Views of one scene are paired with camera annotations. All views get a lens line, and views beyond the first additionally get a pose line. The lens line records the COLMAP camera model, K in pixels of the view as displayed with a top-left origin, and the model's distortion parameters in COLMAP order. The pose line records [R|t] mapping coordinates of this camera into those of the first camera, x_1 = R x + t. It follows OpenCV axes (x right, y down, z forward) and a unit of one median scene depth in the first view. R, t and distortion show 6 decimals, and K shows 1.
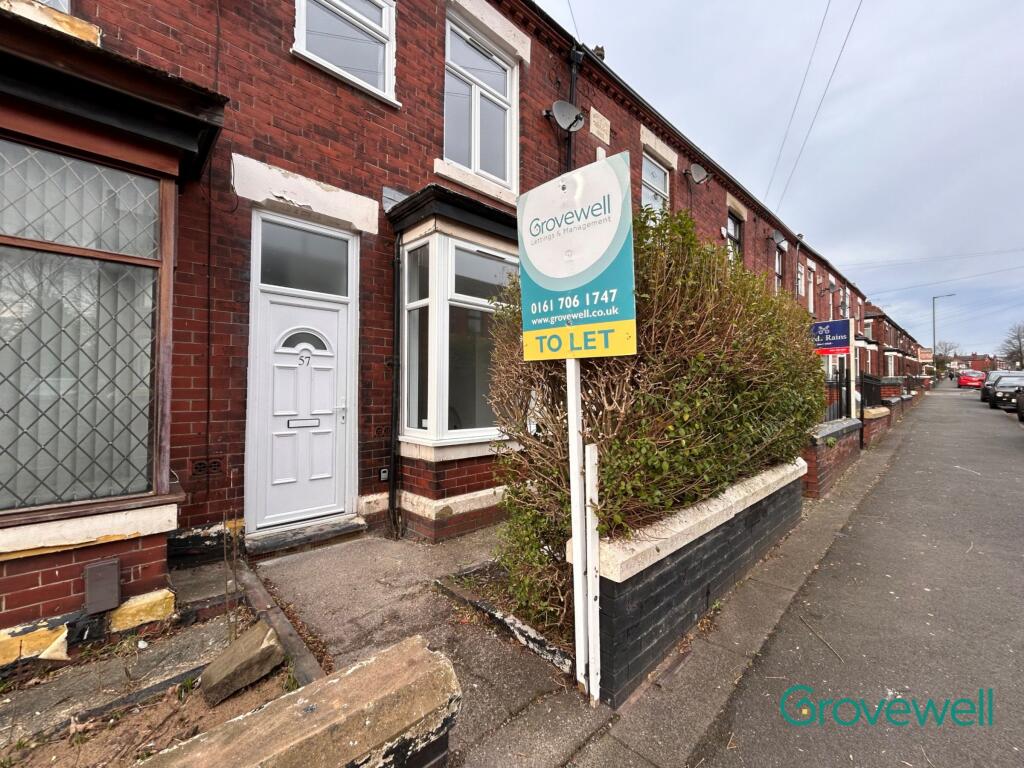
lens RADIAL K [[414.2, 0, 507.8], [0, 414.2, 381.1], [0, 0, 1]] dist [-0.001236, 0.001113]
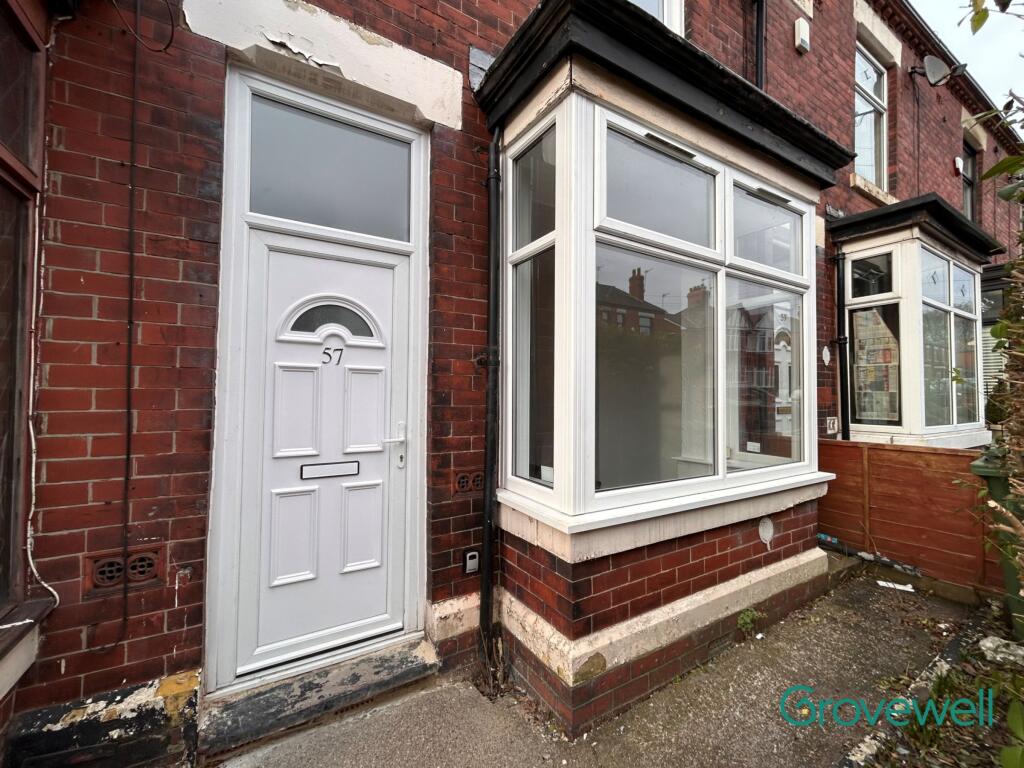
lens RADIAL K [[414.2, 0, 511.7], [0, 414.2, 383.5], [0, 0, 1]] dist [-0.001236, 0.001113]
pose [[0.978018, 0.000403, -0.208519, -0.141301], [0.000225, 0.999996, 0.002989, -0.013704], [0.208520, -0.002970, 0.978014, 0.505688]]
